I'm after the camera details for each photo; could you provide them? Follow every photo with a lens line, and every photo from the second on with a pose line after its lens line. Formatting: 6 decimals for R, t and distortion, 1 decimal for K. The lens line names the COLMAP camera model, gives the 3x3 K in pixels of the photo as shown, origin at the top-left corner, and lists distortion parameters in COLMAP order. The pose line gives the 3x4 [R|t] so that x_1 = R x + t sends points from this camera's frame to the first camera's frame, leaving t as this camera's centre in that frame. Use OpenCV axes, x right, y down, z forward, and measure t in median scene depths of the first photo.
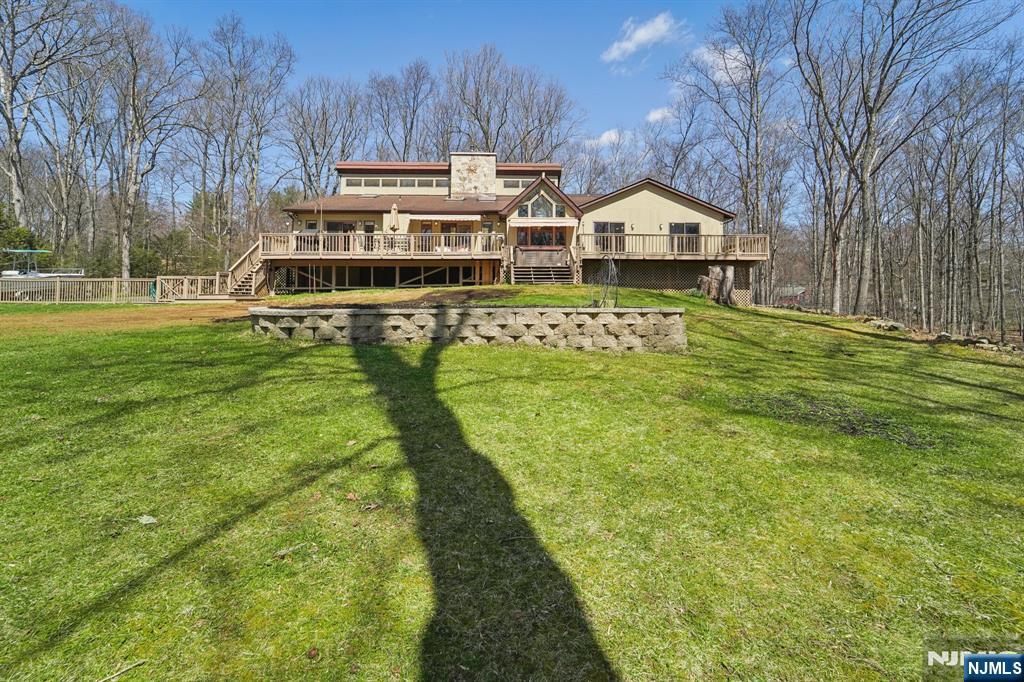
lens RADIAL K [[421.1, 0, 503.1], [0, 421.1, 308.2], [0, 0, 1]] dist [-0.004628, -0.000358]
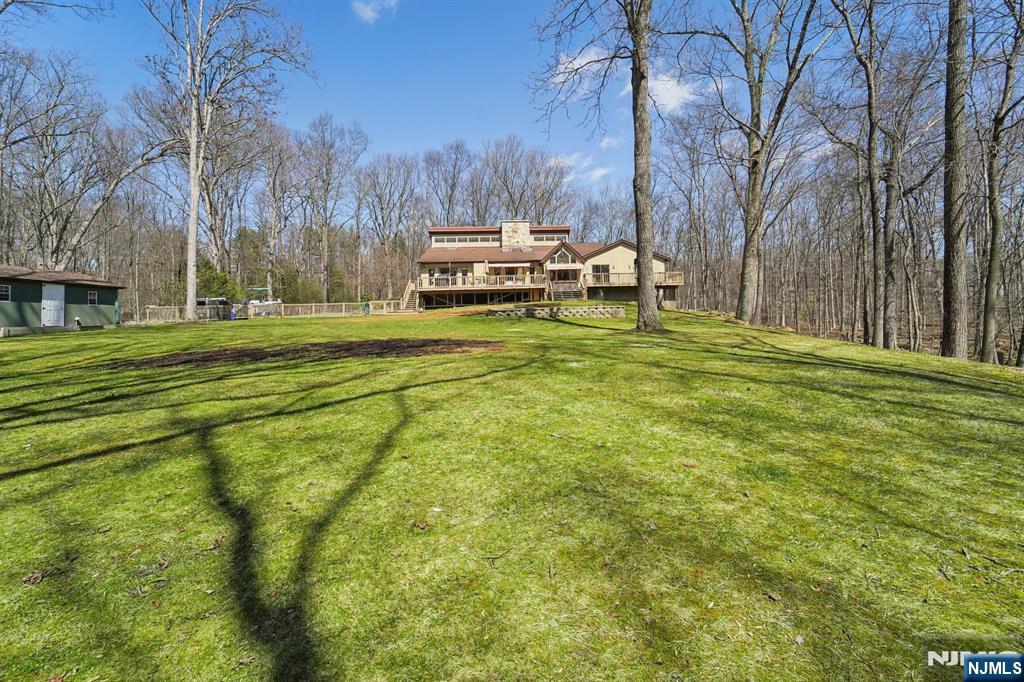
lens RADIAL K [[421.1, 0, 515.3], [0, 421.1, 338.1], [0, 0, 1]] dist [-0.004628, -0.000358]
pose [[0.998674, -0.029948, 0.041879, -0.198118], [0.028998, 0.999312, 0.023109, 0.054449], [-0.042543, -0.021864, 0.998855, -0.797793]]
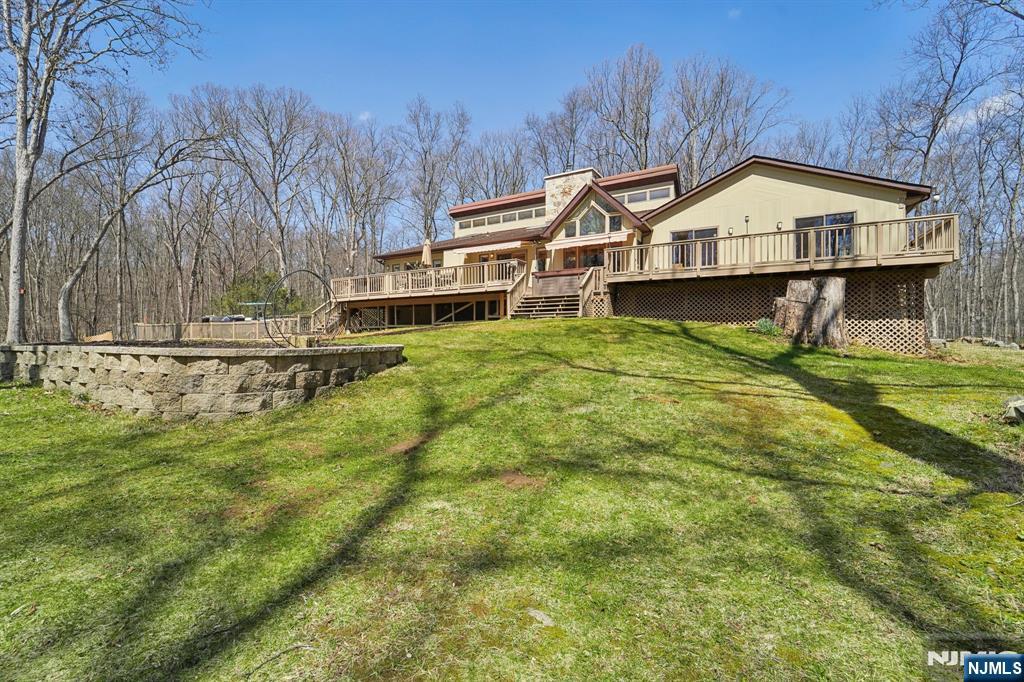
lens RADIAL K [[421.1, 0, 517.9], [0, 421.1, 341.8], [0, 0, 1]] dist [-0.004628, -0.000358]
pose [[0.860326, 0.003989, -0.509729, 0.380353], [-0.010918, 0.999884, -0.010604, -0.003003], [0.509627, 0.014688, 0.860270, 0.246140]]
